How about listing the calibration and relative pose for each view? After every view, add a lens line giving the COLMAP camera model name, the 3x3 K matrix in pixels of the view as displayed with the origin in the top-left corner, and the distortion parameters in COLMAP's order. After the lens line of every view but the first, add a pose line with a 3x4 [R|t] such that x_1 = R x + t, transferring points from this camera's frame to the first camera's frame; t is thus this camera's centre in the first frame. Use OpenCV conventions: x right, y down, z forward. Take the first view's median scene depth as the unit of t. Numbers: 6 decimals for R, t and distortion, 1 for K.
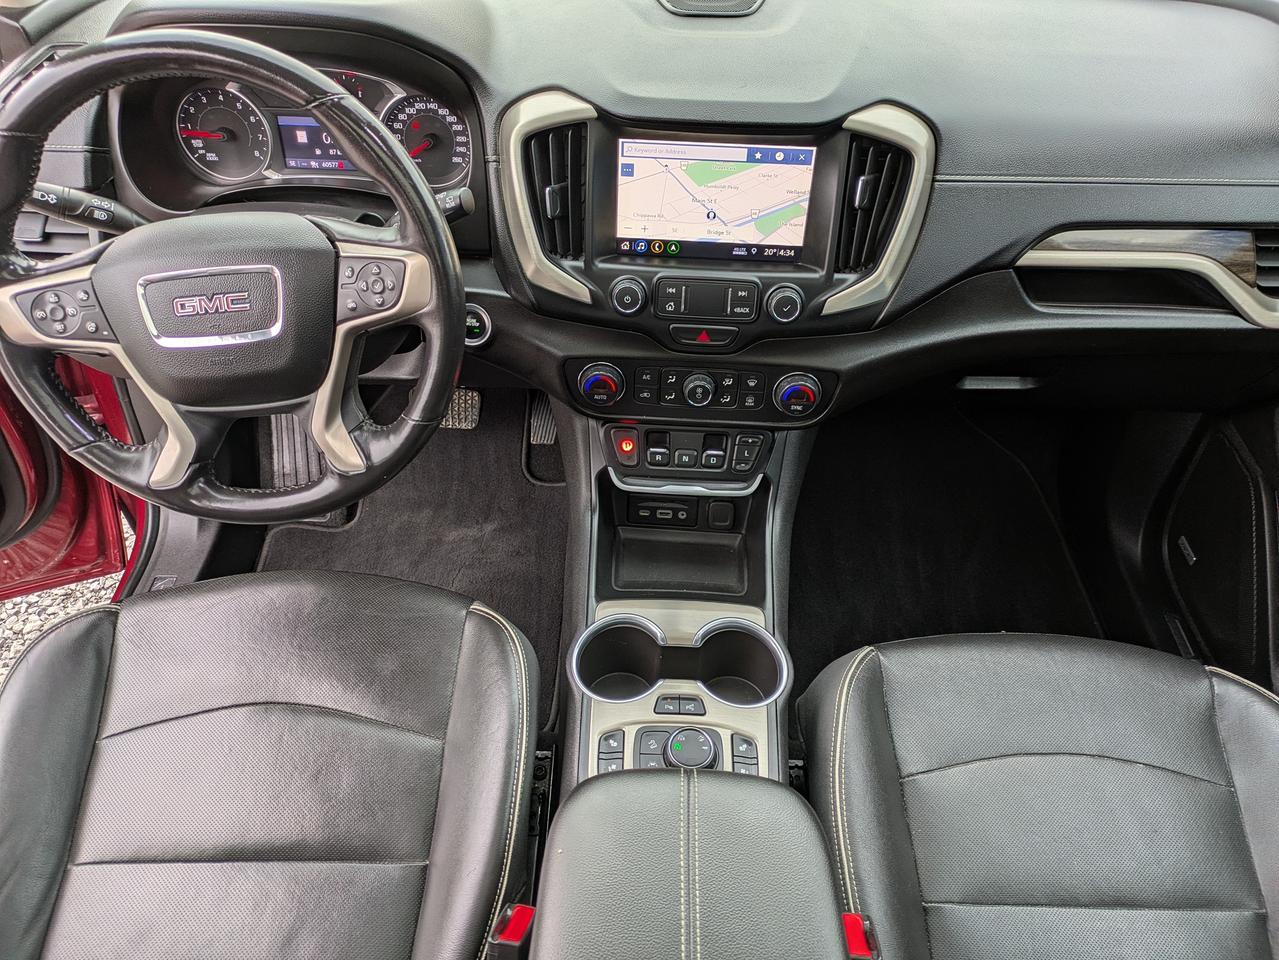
lens RADIAL K [[964.5, 0, 623.1], [0, 964.5, 499.1], [0, 0, 1]] dist [0.023740, -0.007885]
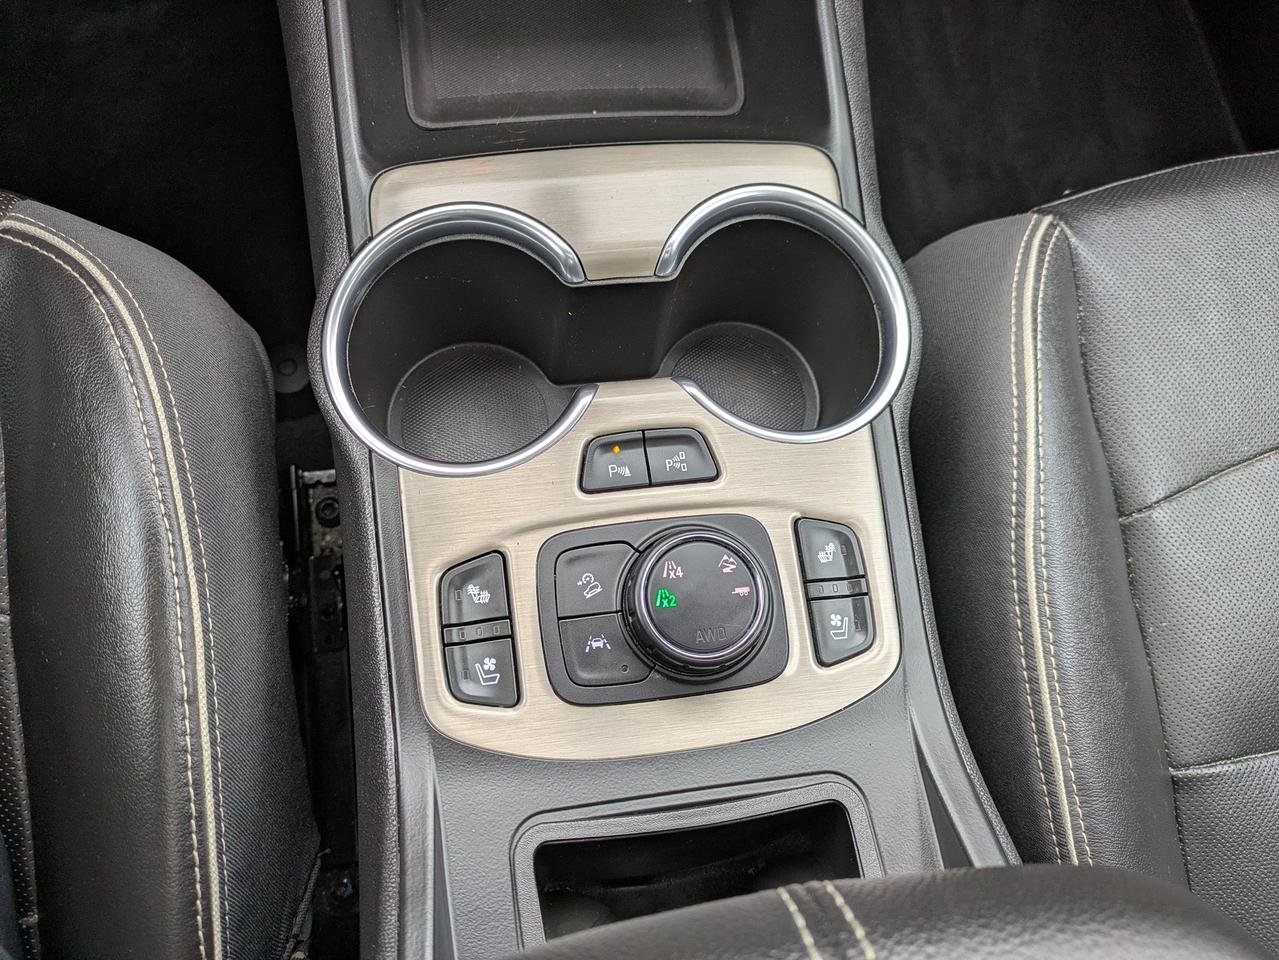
lens RADIAL K [[964.5, 0, 602.9], [0, 964.5, 496.8], [0, 0, 1]] dist [0.023740, -0.007885]
pose [[0.983793, -0.137437, 0.115166, -0.001350], [0.068421, 0.881408, 0.467375, 0.055132], [-0.165742, -0.451920, 0.876526, 0.669059]]
